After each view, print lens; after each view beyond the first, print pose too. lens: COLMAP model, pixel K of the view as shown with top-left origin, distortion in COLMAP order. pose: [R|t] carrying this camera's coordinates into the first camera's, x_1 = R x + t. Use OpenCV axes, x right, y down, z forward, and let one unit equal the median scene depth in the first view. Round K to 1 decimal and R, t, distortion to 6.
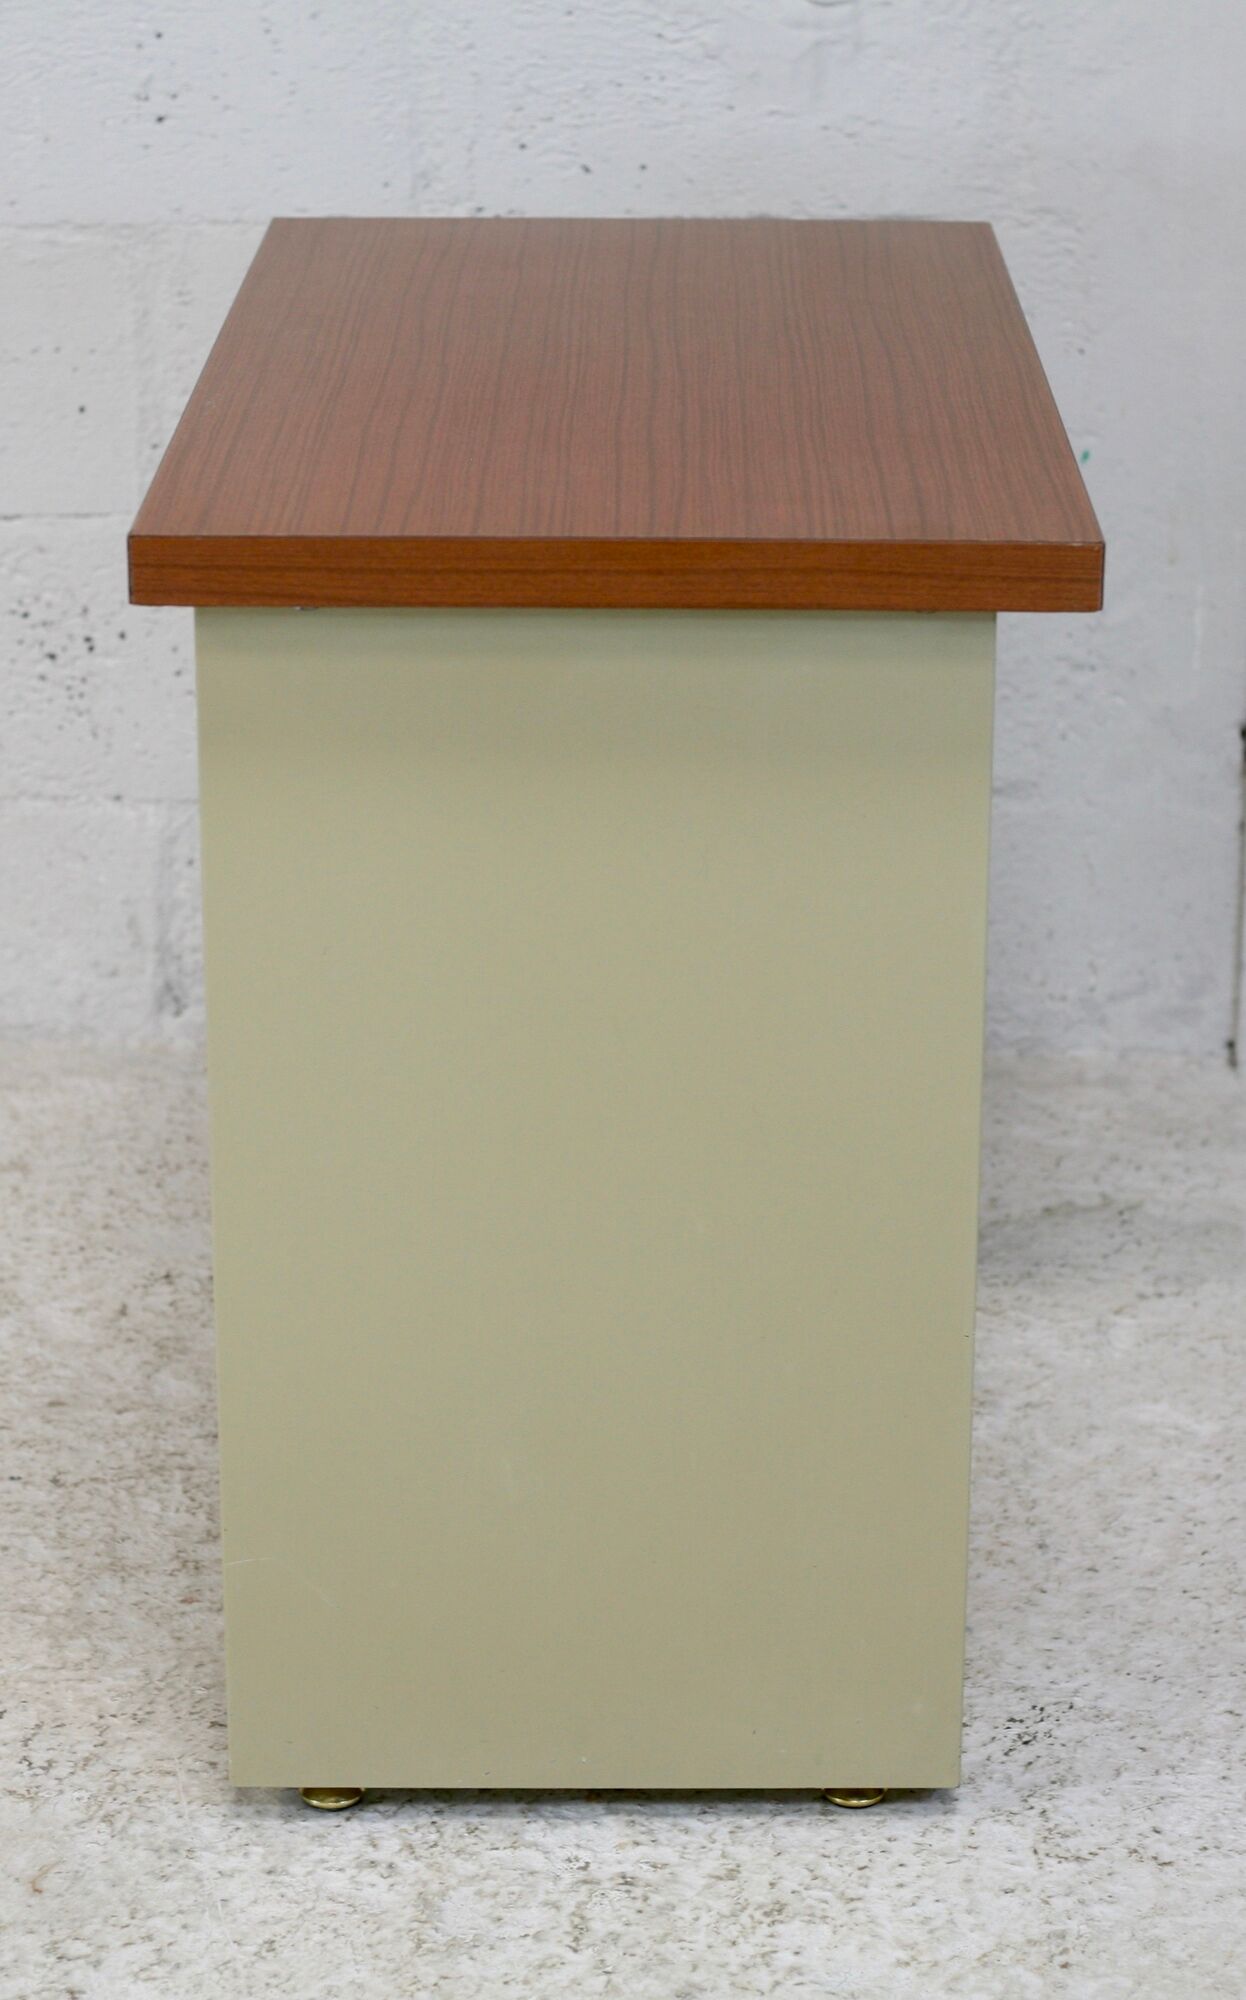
lens RADIAL K [[4510.2, 0, 561.0], [0, 4510.2, 1031.9], [0, 0, 1]] dist [-0.097057, 0.000000]
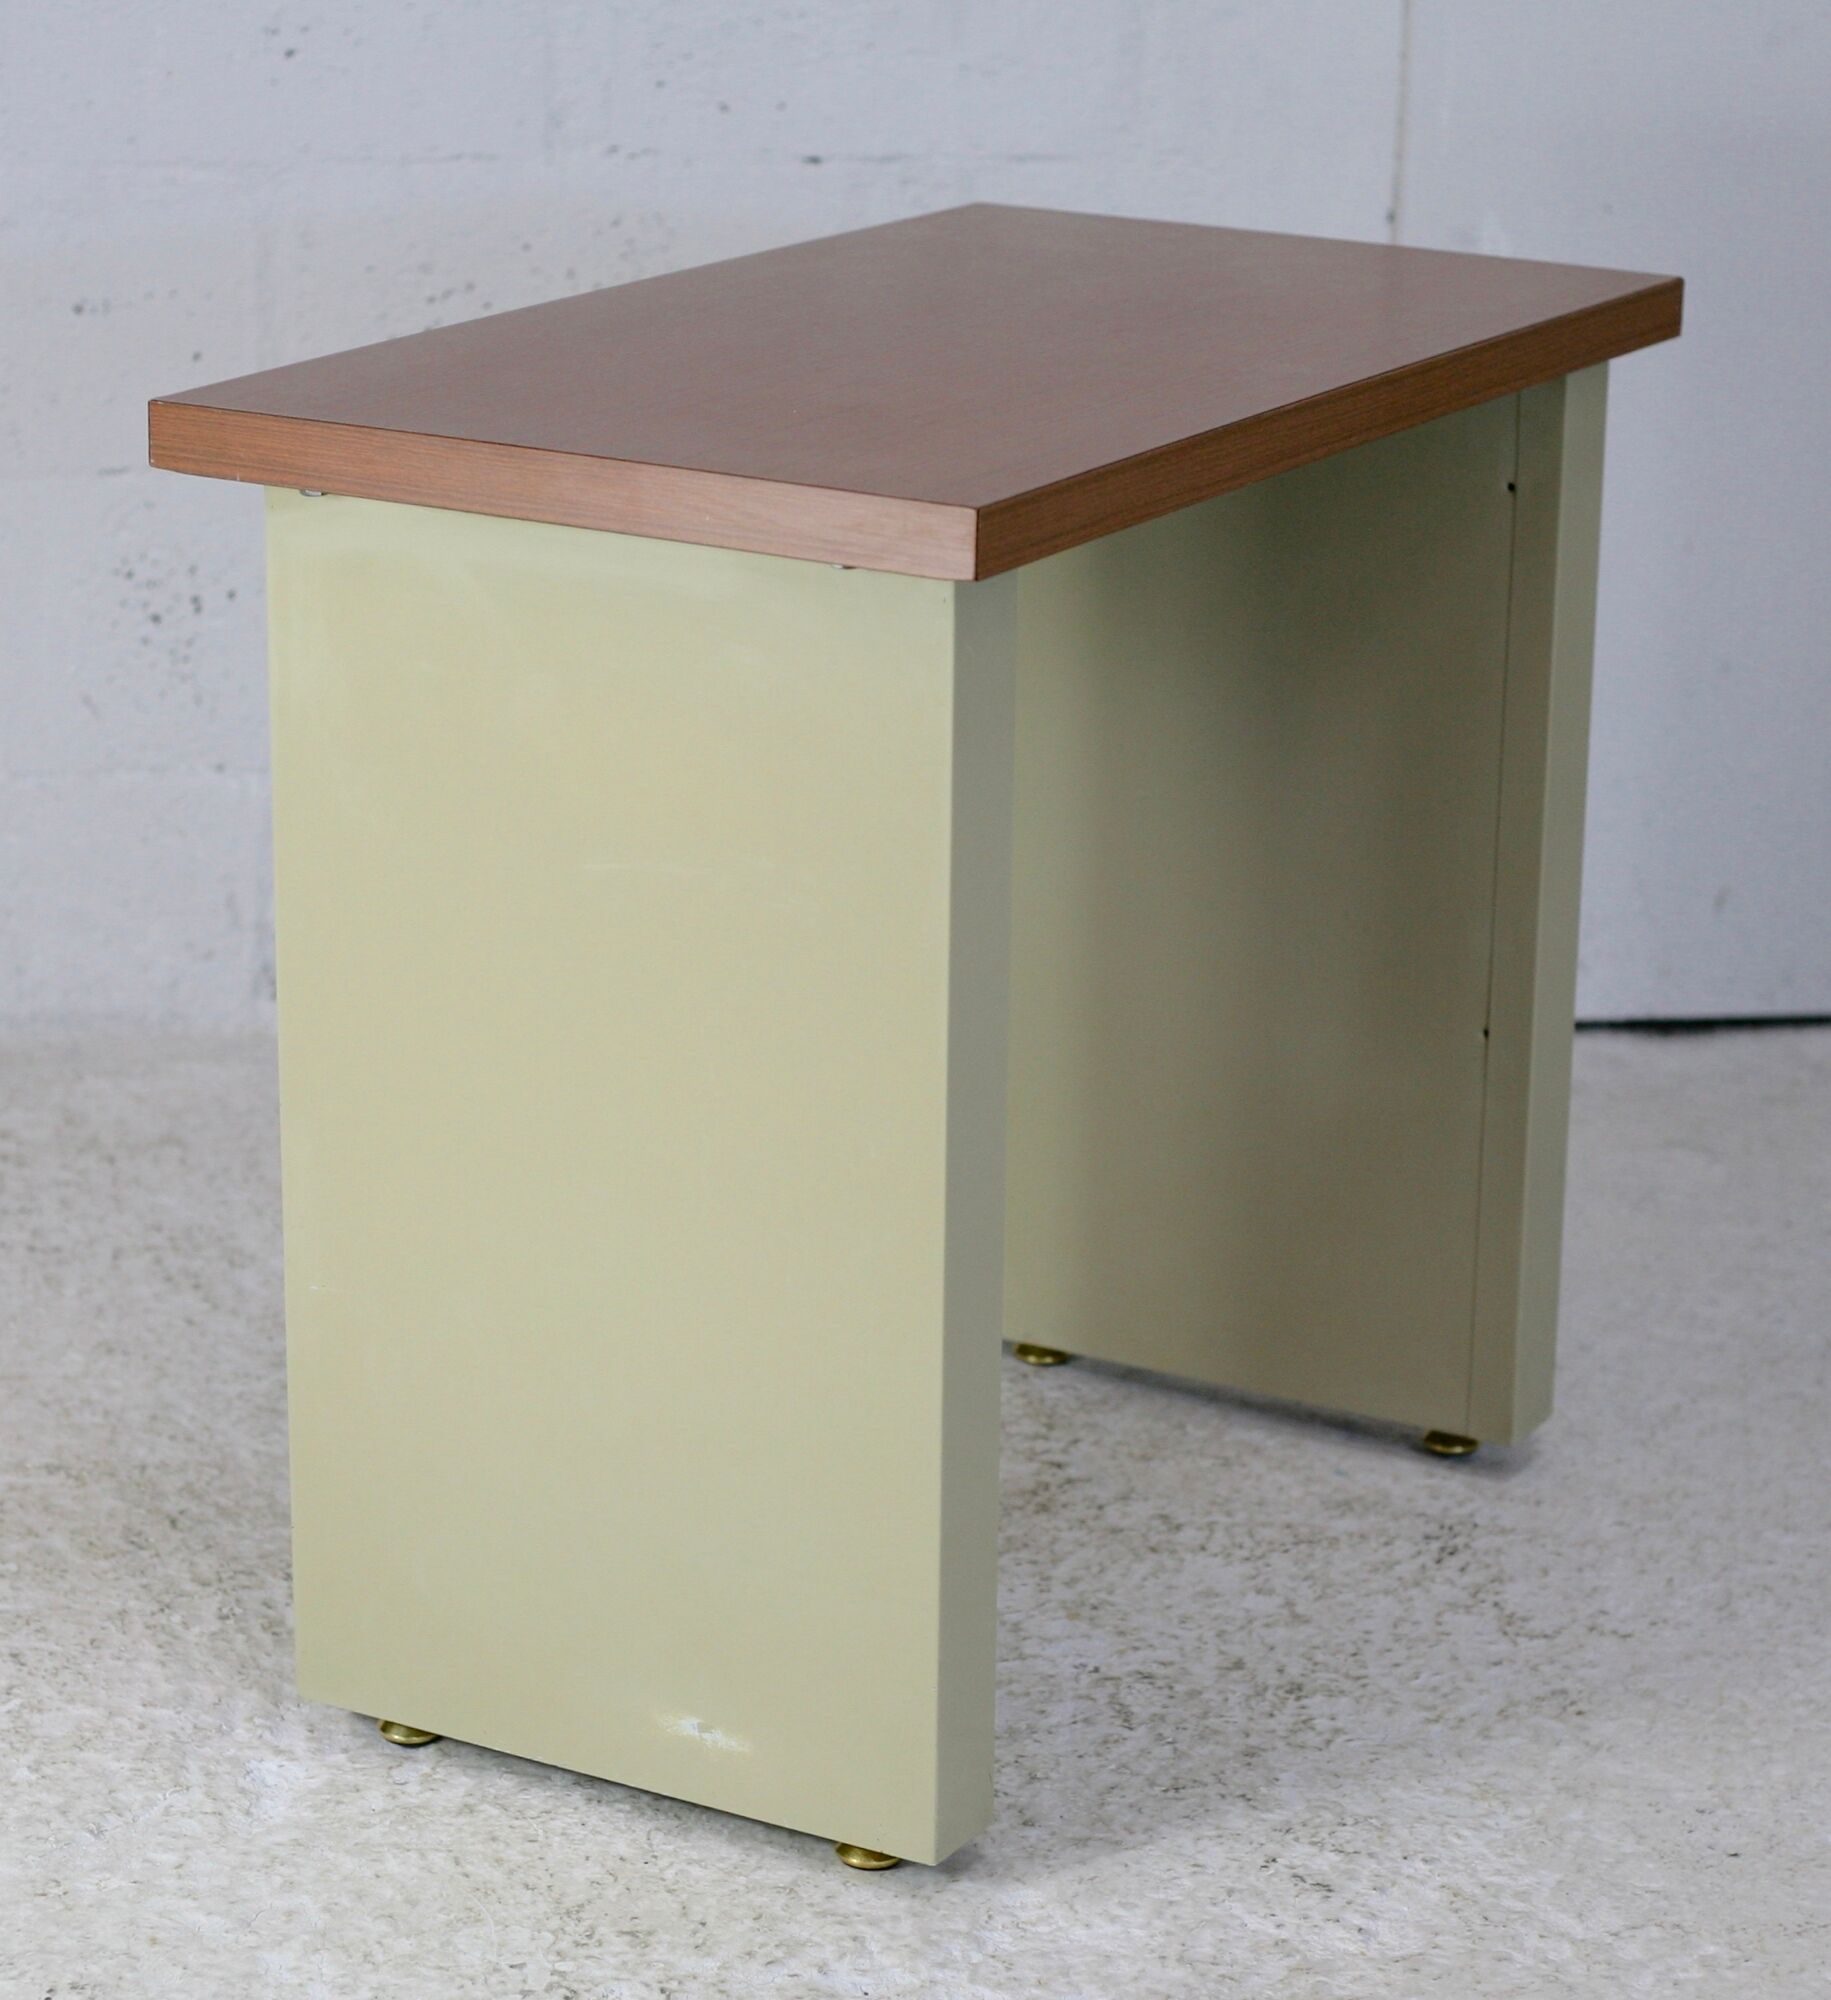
lens RADIAL K [[5519.7, 0, 859.1], [0, 5519.7, 1179.2], [0, 0, 1]] dist [-0.082827, 0.000000]
pose [[0.975113, -0.035264, 0.218885, -0.259968], [0.042470, 0.998697, -0.028302, 0.085341], [-0.217602, 0.036893, 0.975340, -0.190566]]
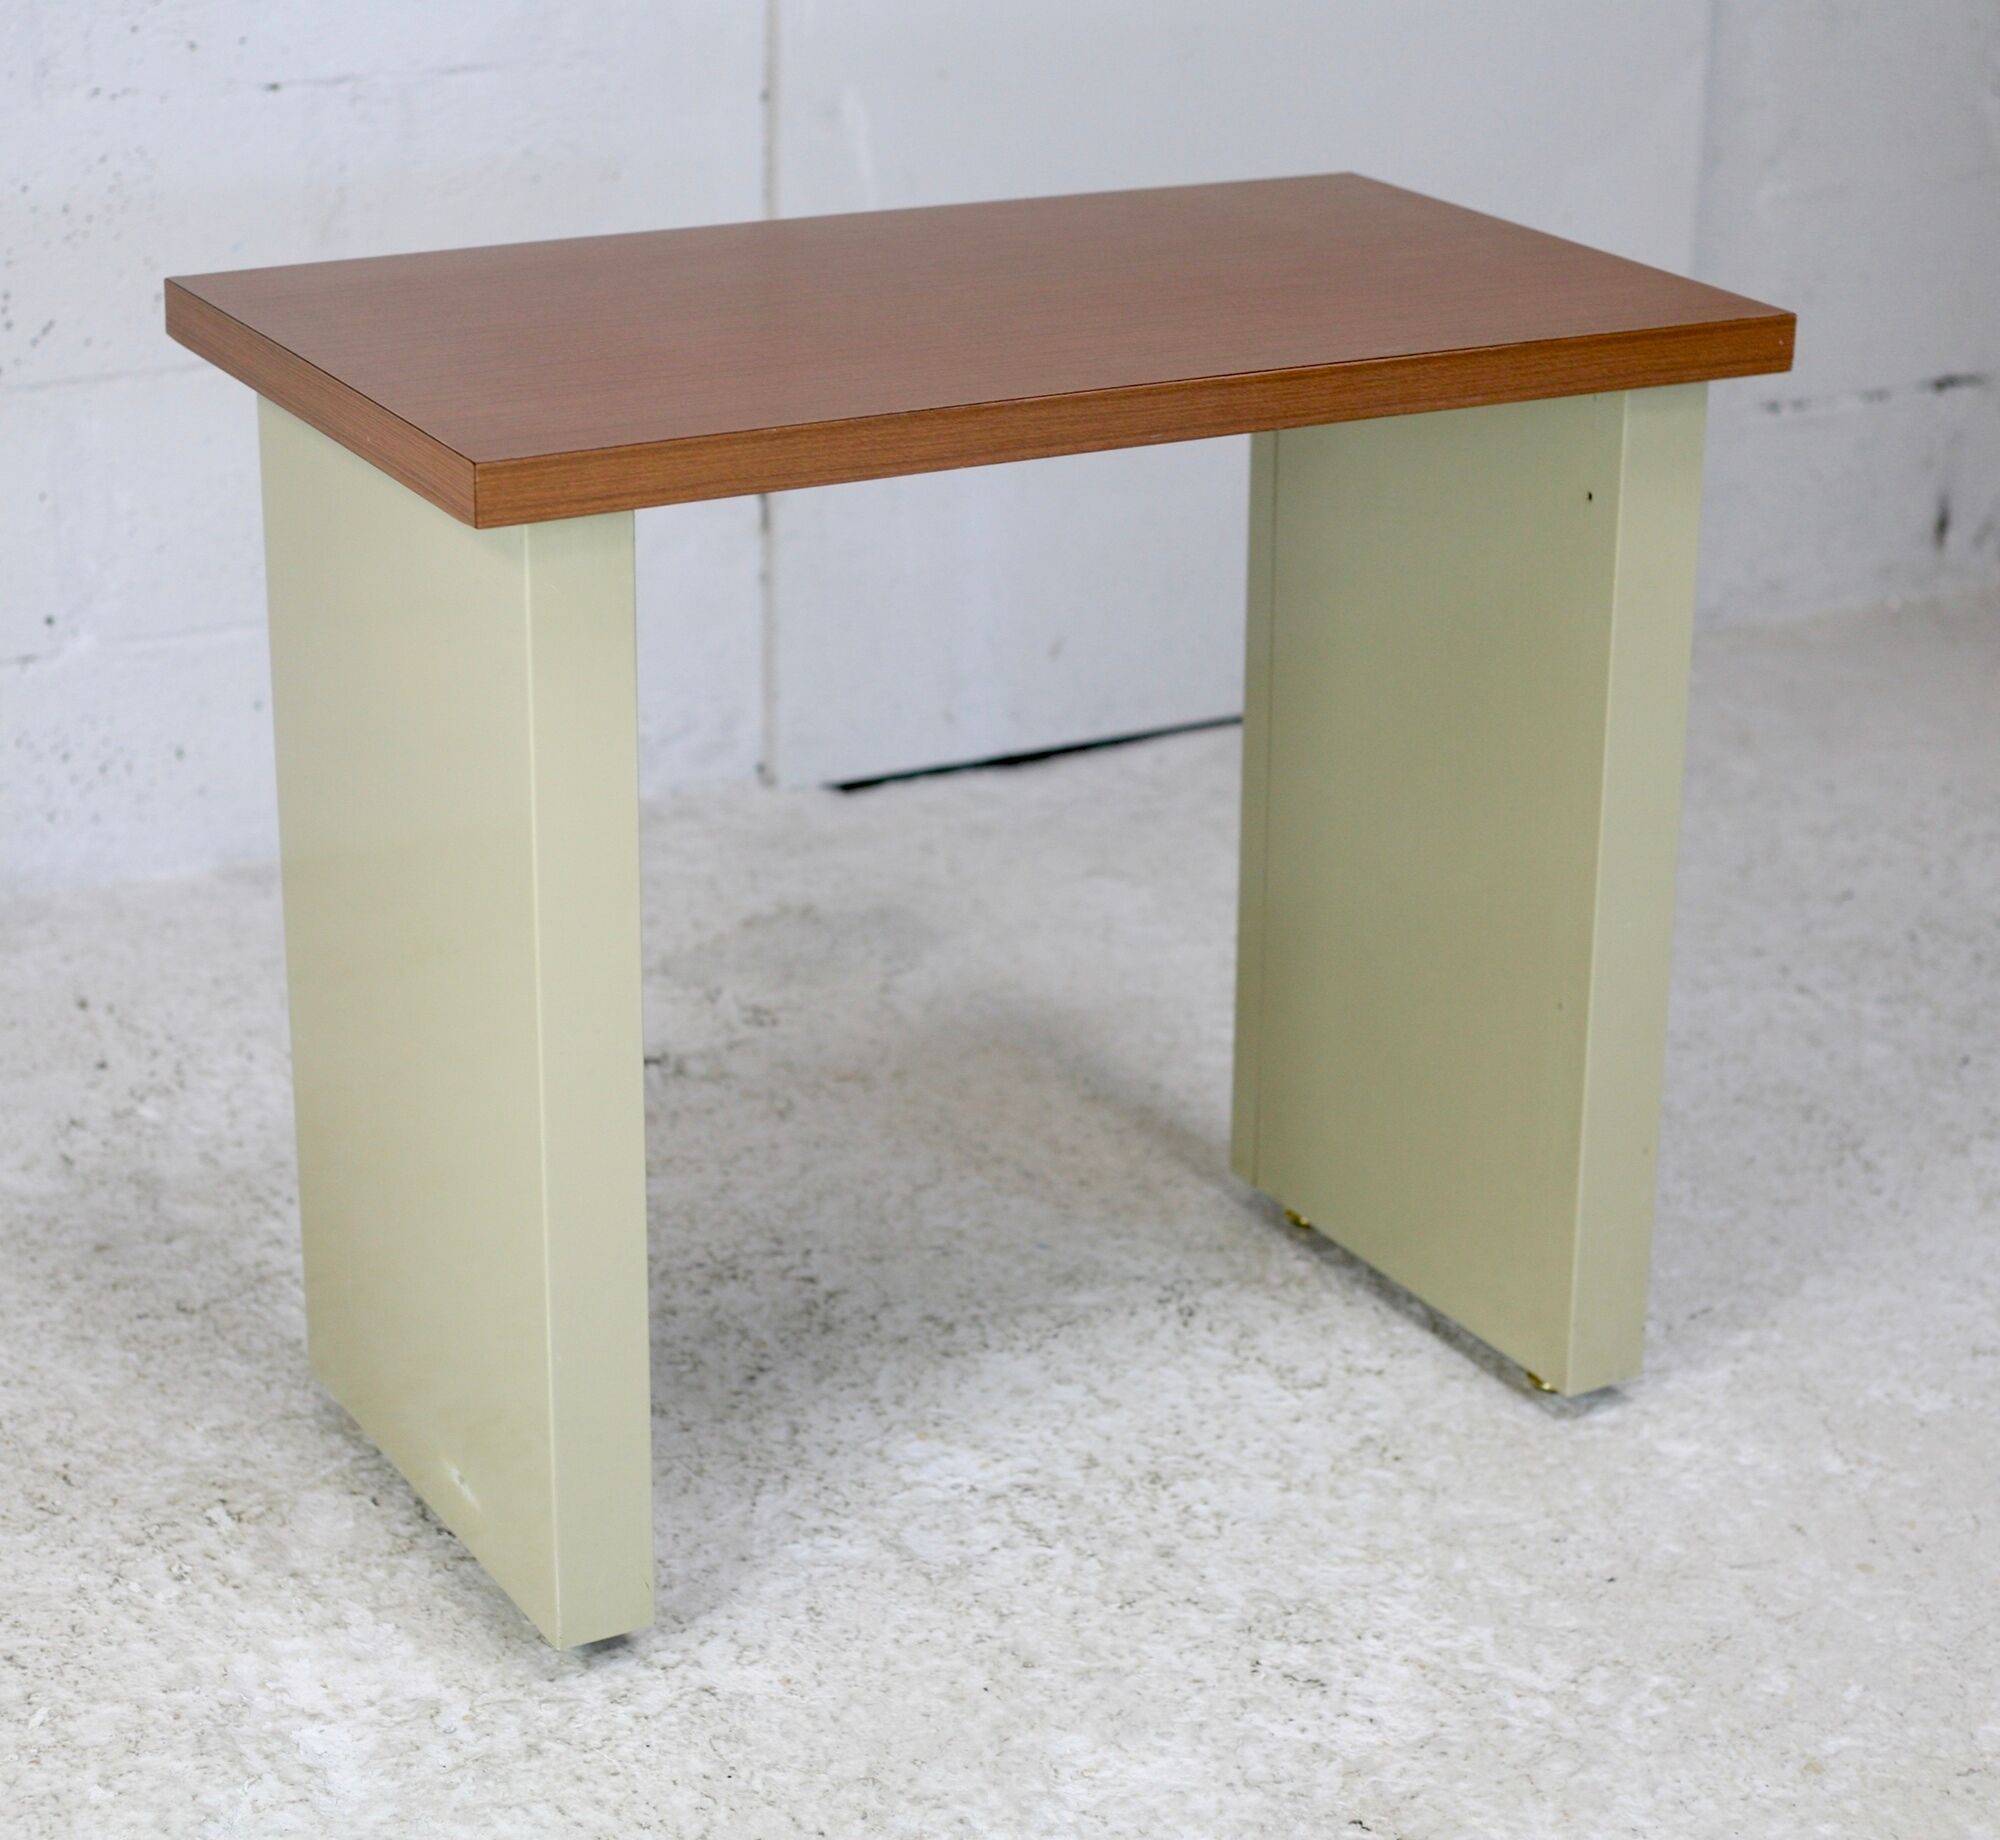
lens RADIAL K [[4263.6, 0, 1006.5], [0, 4263.6, 915.3], [0, 0, 1]] dist [-0.100521, 0.000000]
pose [[0.839221, -0.170557, 0.516351, -0.424979], [0.160147, 0.984947, 0.065054, -0.023842], [-0.519673, 0.028097, 0.853903, 0.044607]]
